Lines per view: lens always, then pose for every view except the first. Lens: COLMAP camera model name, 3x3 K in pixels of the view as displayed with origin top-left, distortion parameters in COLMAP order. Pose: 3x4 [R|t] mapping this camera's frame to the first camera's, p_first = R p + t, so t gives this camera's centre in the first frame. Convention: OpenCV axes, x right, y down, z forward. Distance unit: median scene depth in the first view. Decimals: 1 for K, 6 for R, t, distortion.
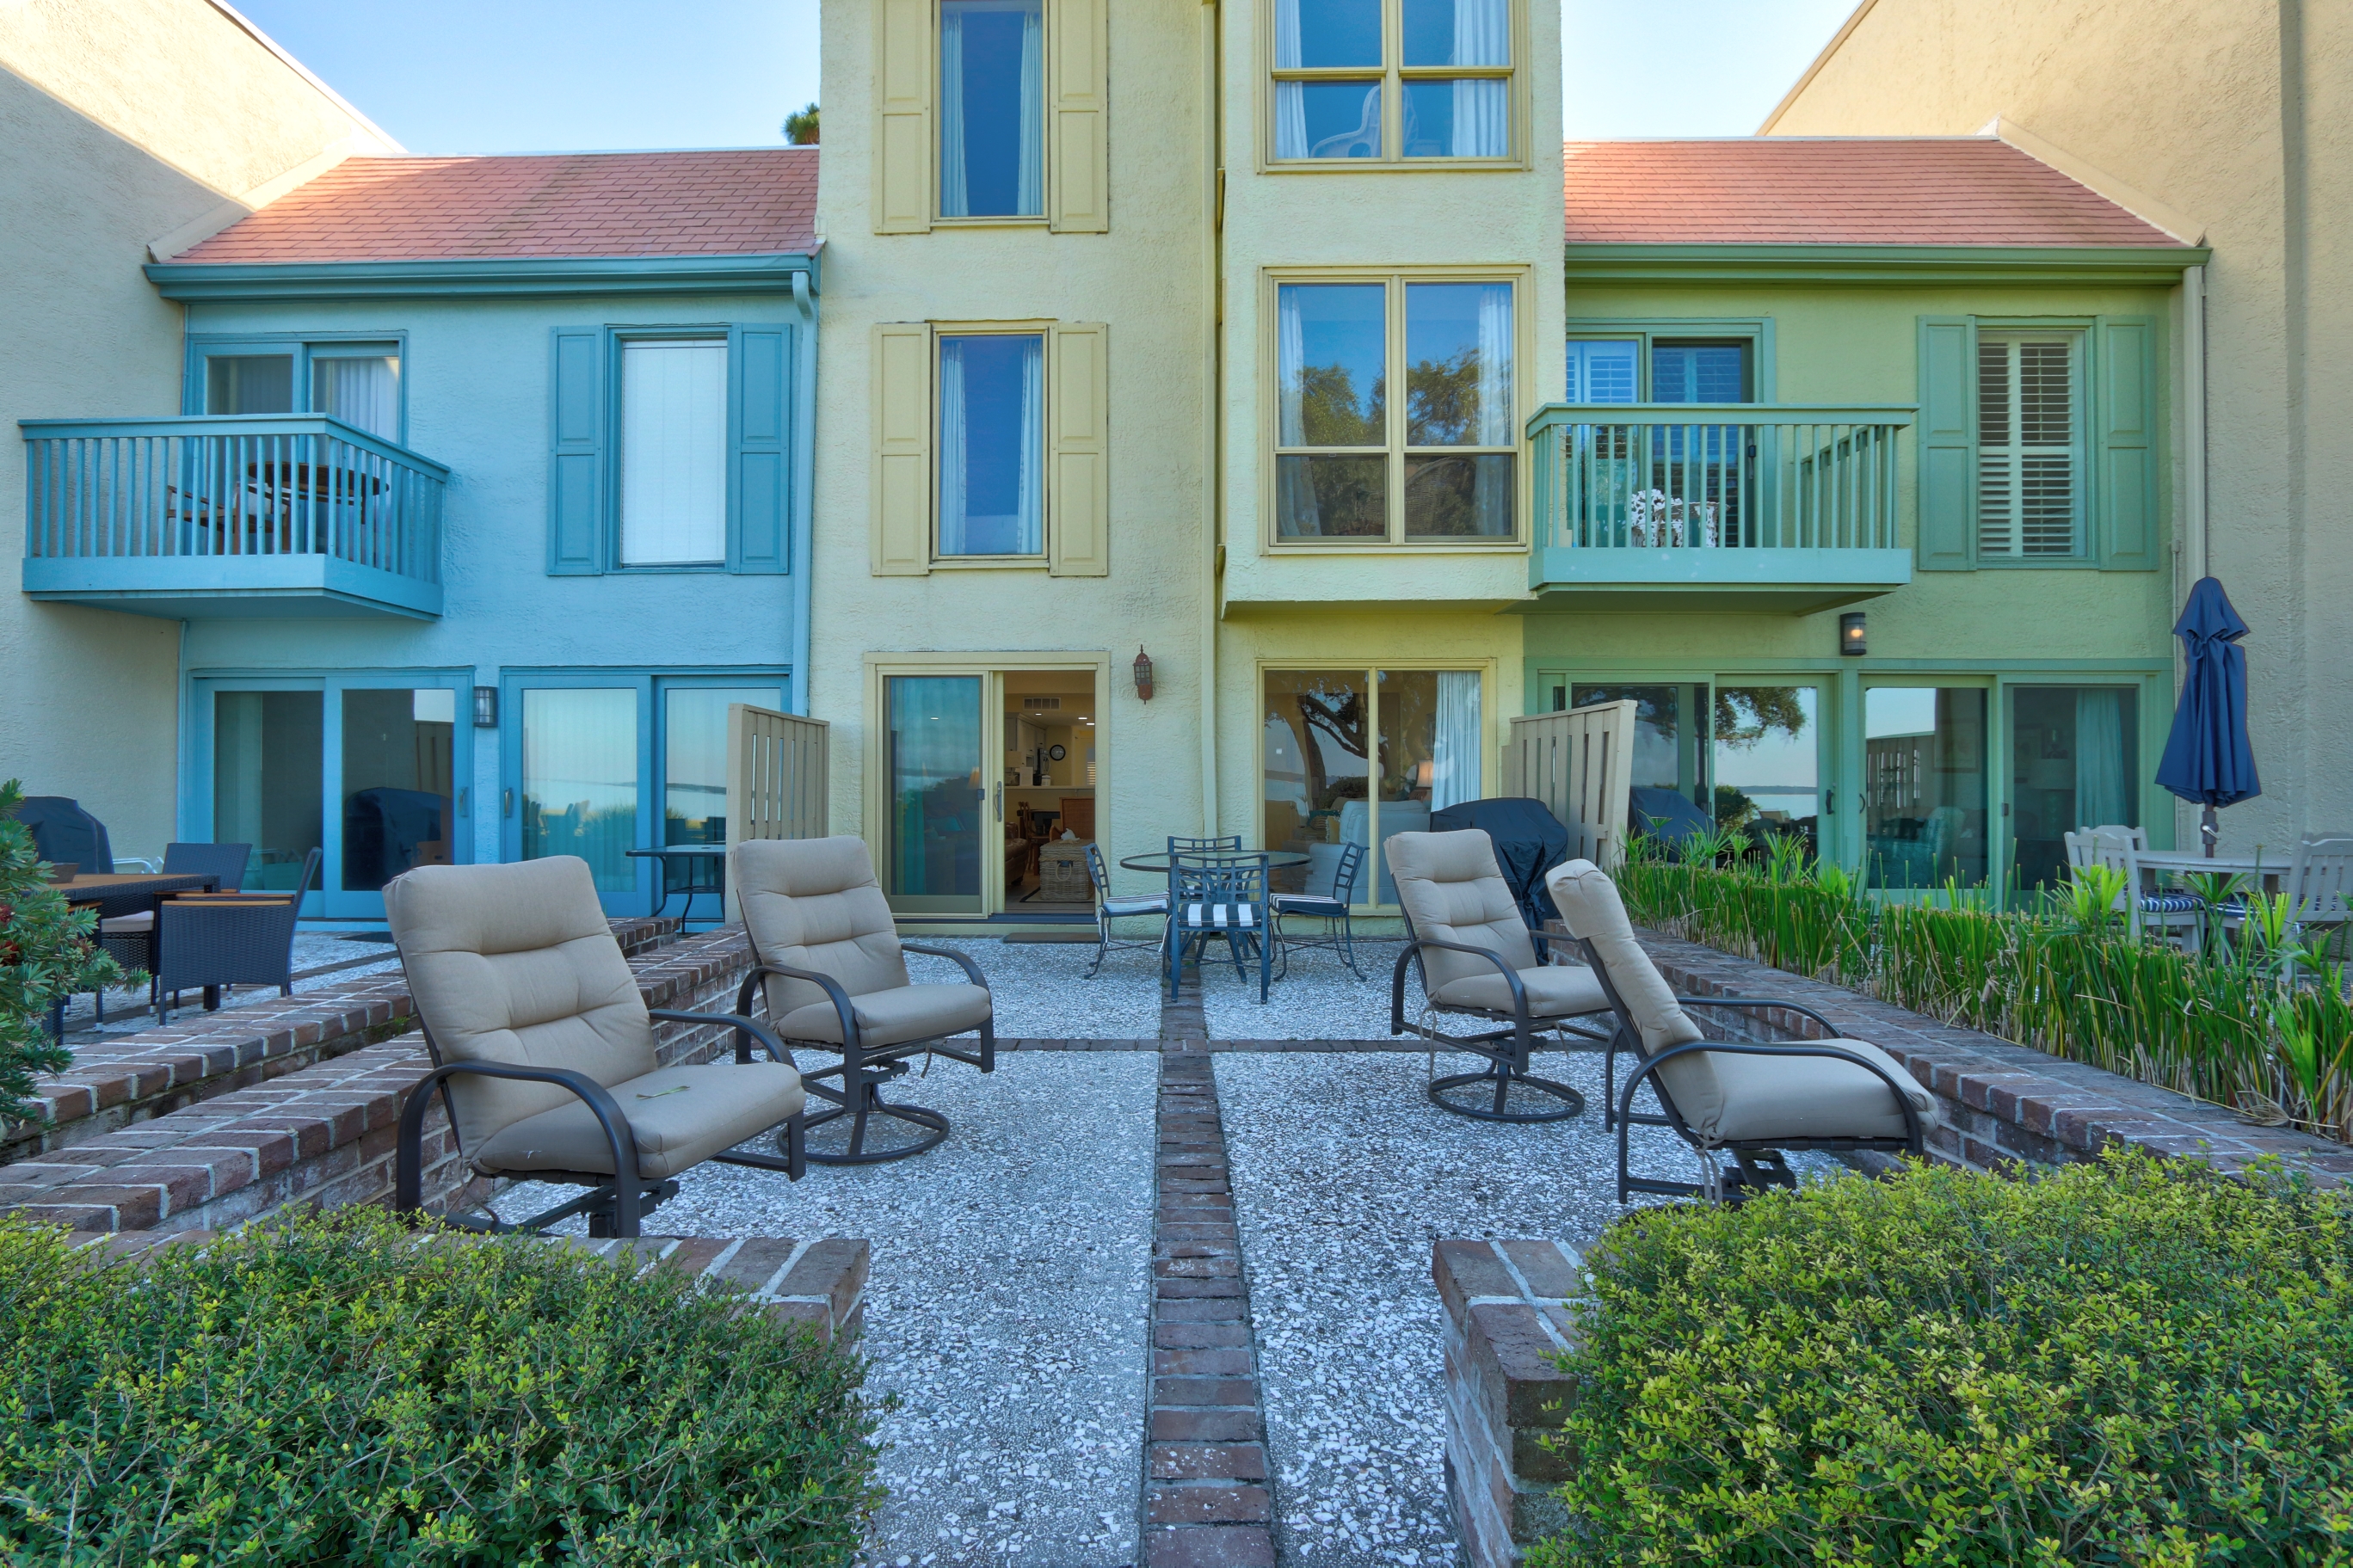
lens RADIAL K [[1124.0, 0, 1163.2], [0, 1124.0, 773.2], [0, 0, 1]] dist [-0.012178, 0.000091]
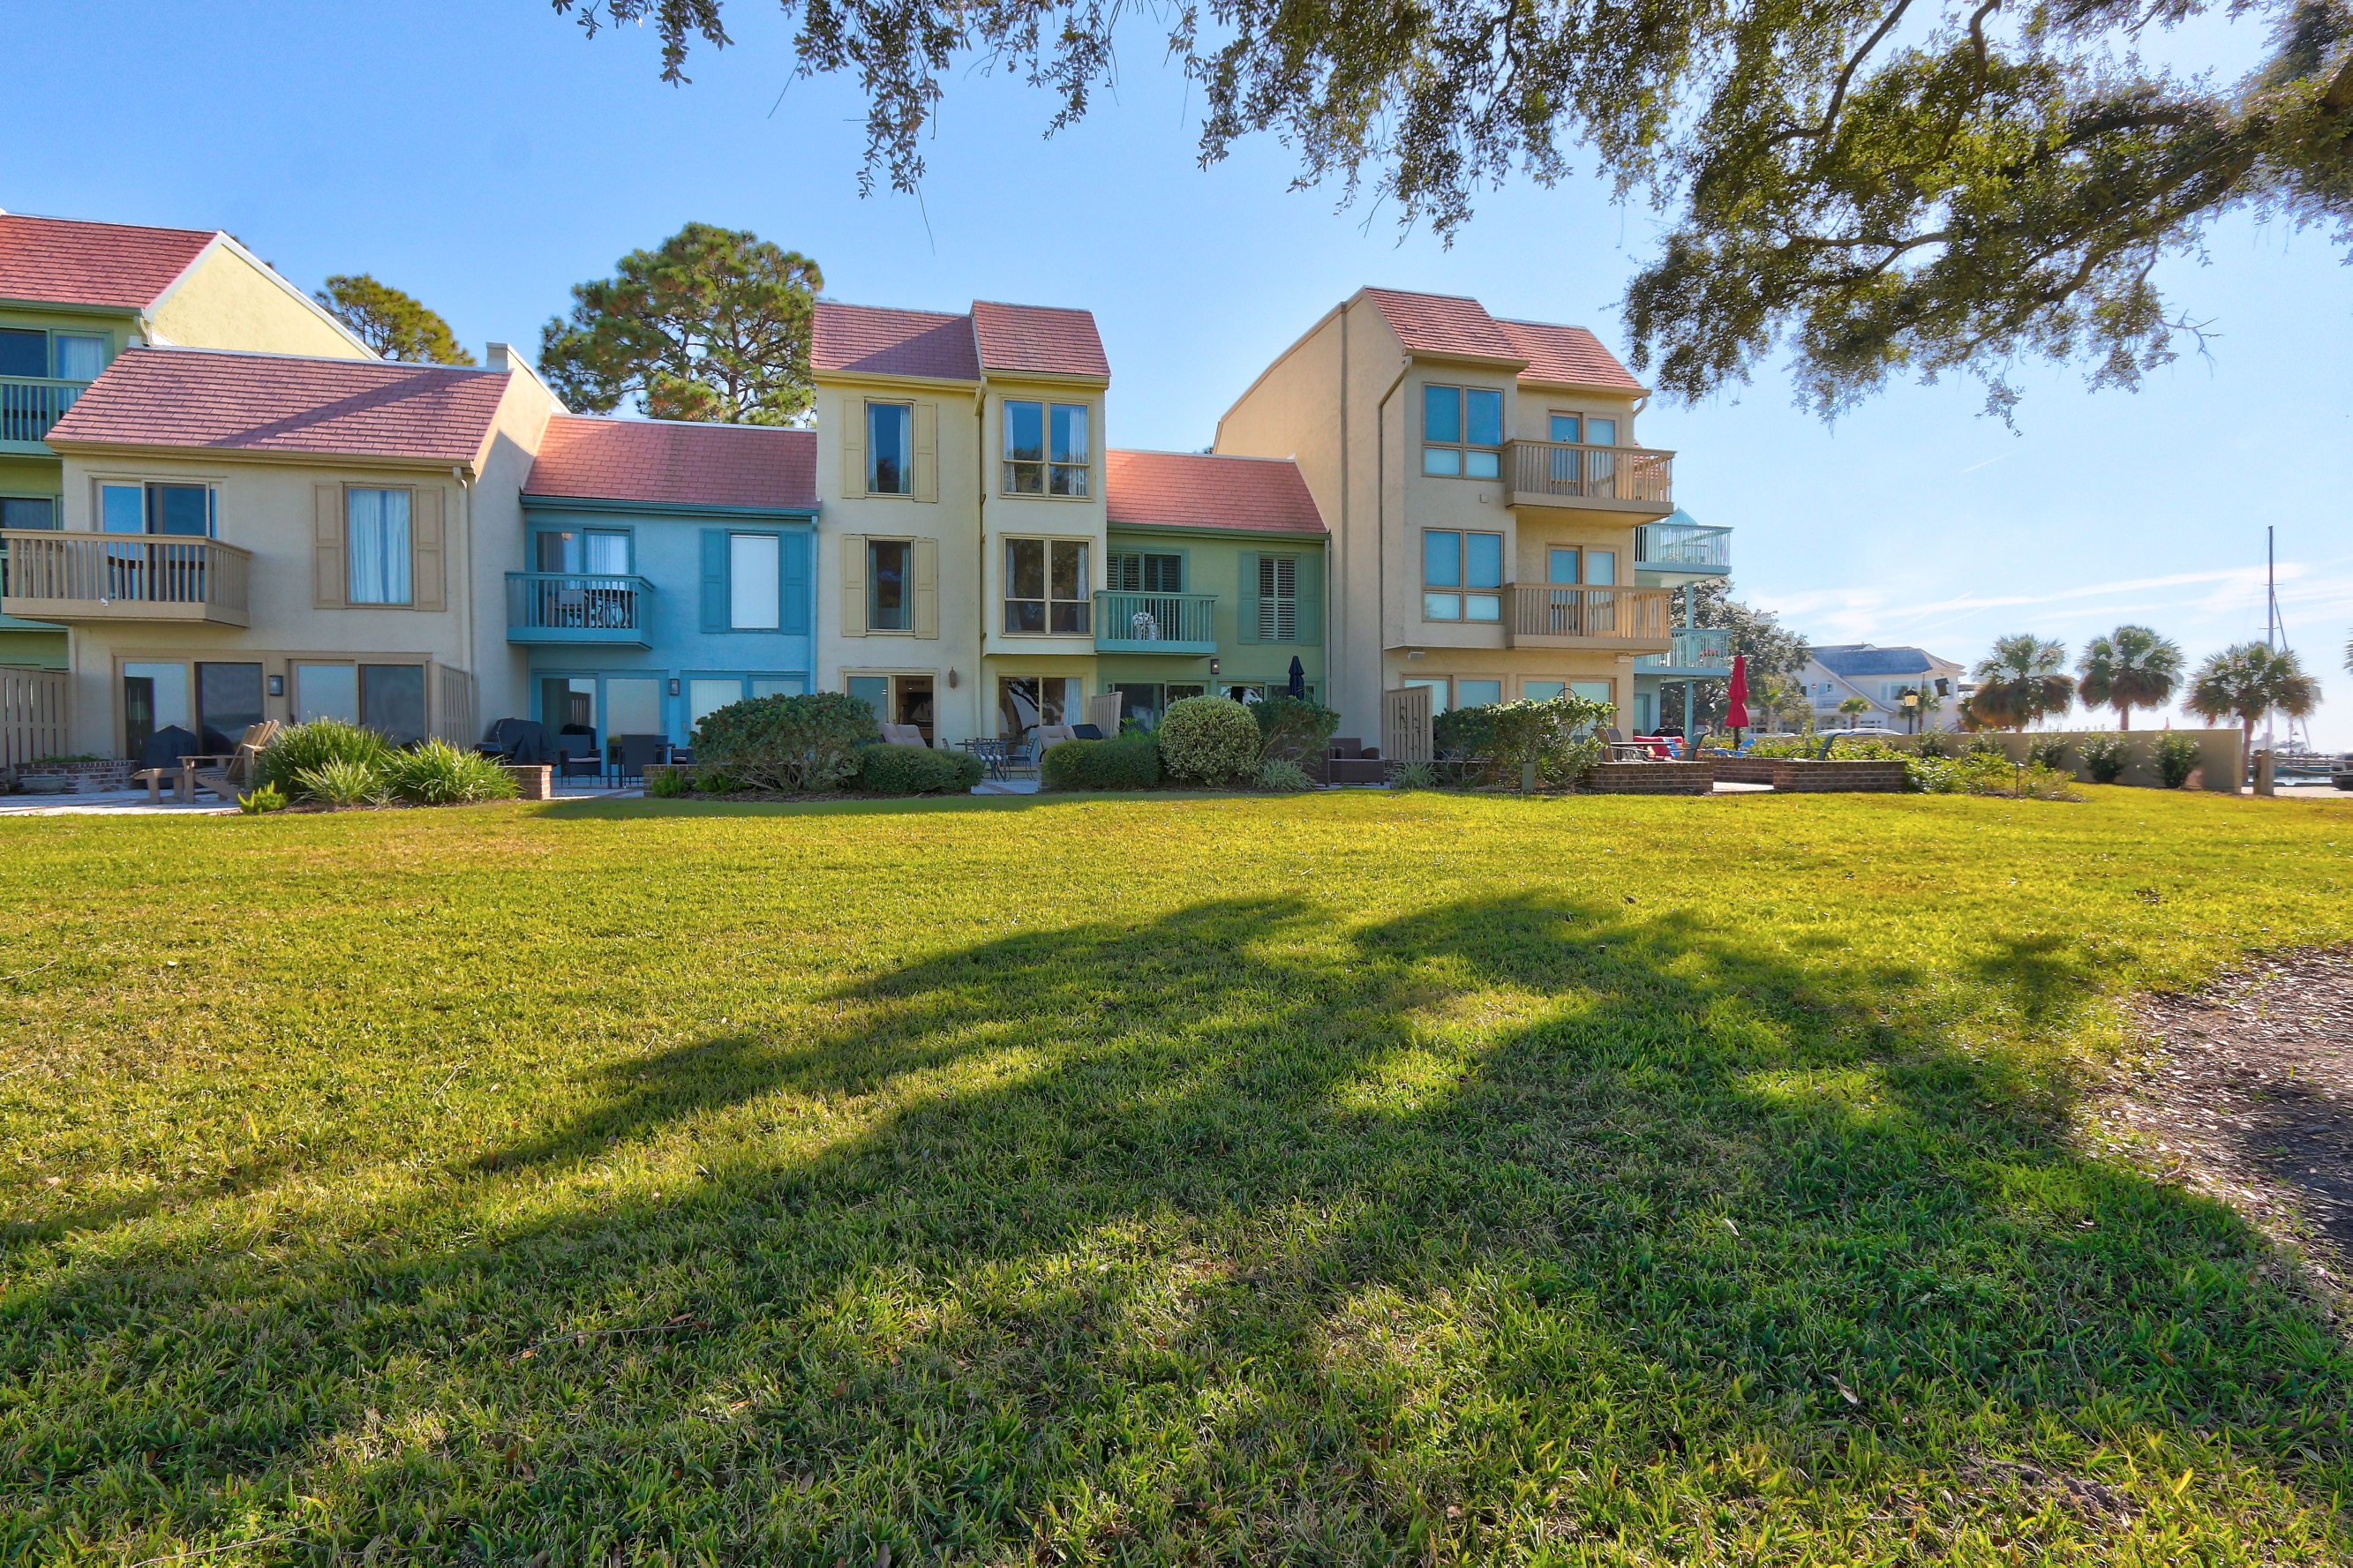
lens RADIAL K [[1124.0, 0, 1163.2], [0, 1124.0, 773.2], [0, 0, 1]] dist [-0.012178, 0.000091]
pose [[0.962818, -0.007818, 0.270038, -0.250537], [-0.000342, 0.999545, 0.030157, 0.053012], [-0.270151, -0.029129, 0.962377, -1.621628]]
